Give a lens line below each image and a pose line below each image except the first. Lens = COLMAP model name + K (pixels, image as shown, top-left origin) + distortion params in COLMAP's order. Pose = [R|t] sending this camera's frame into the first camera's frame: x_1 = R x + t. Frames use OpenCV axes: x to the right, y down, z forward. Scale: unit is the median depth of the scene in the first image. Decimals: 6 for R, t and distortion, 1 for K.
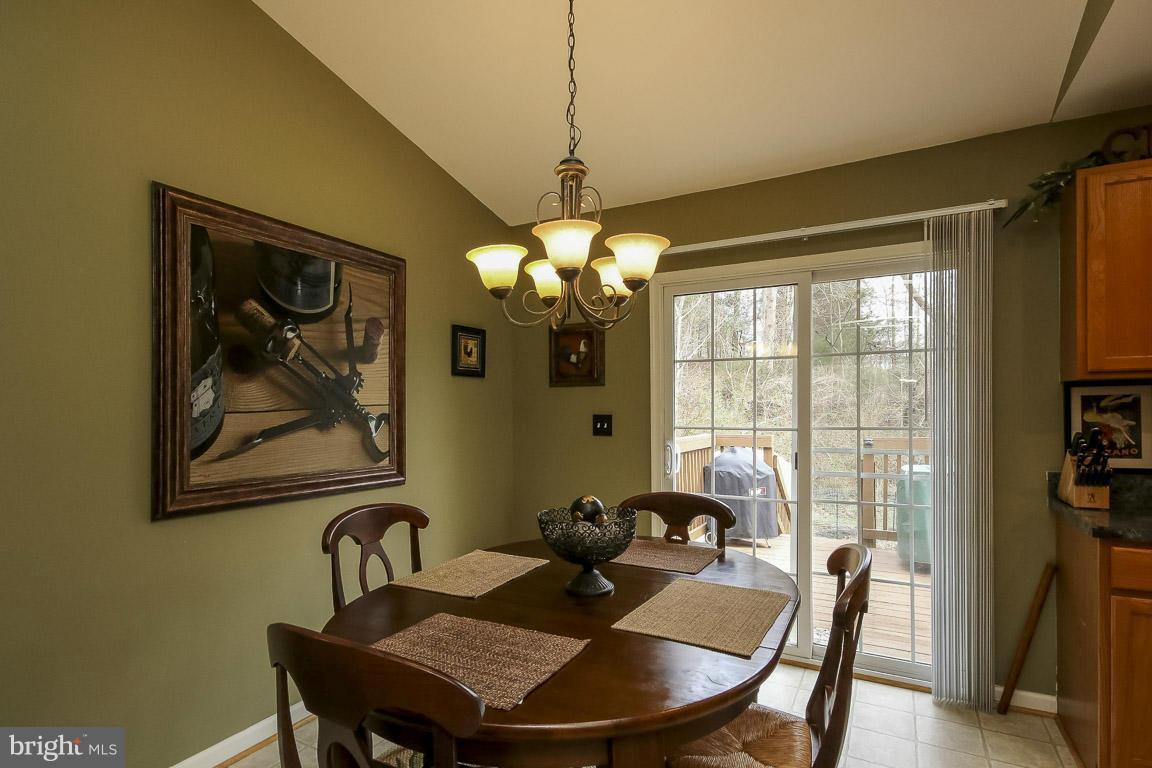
lens RADIAL K [[570.6, 0, 596.8], [0, 570.6, 406.2], [0, 0, 1]] dist [-0.001467, -0.000325]
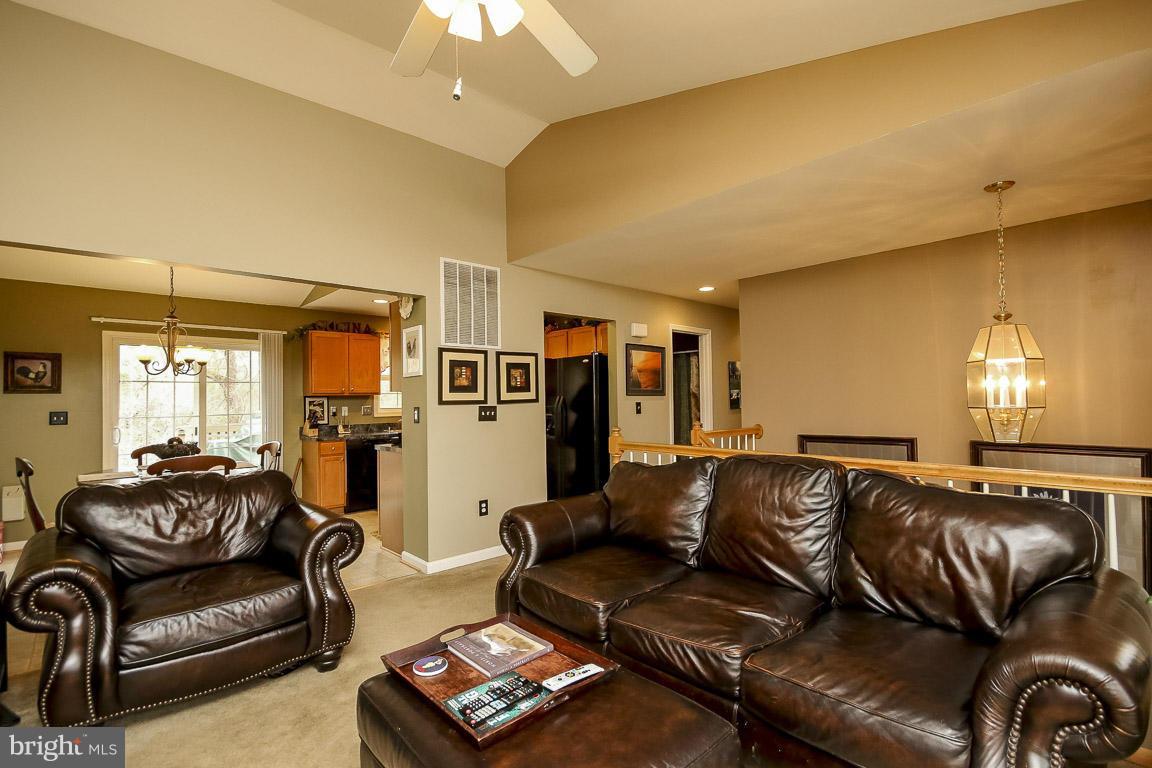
lens RADIAL K [[521.6, 0, 573.8], [0, 521.6, 390.4], [0, 0, 1]] dist [-0.000596, -0.000354]
pose [[0.310216, 0.023613, 0.950373, -1.320654], [0.015152, 0.999442, -0.029778, 0.029254], [-0.950545, 0.023637, 0.309685, -1.172829]]
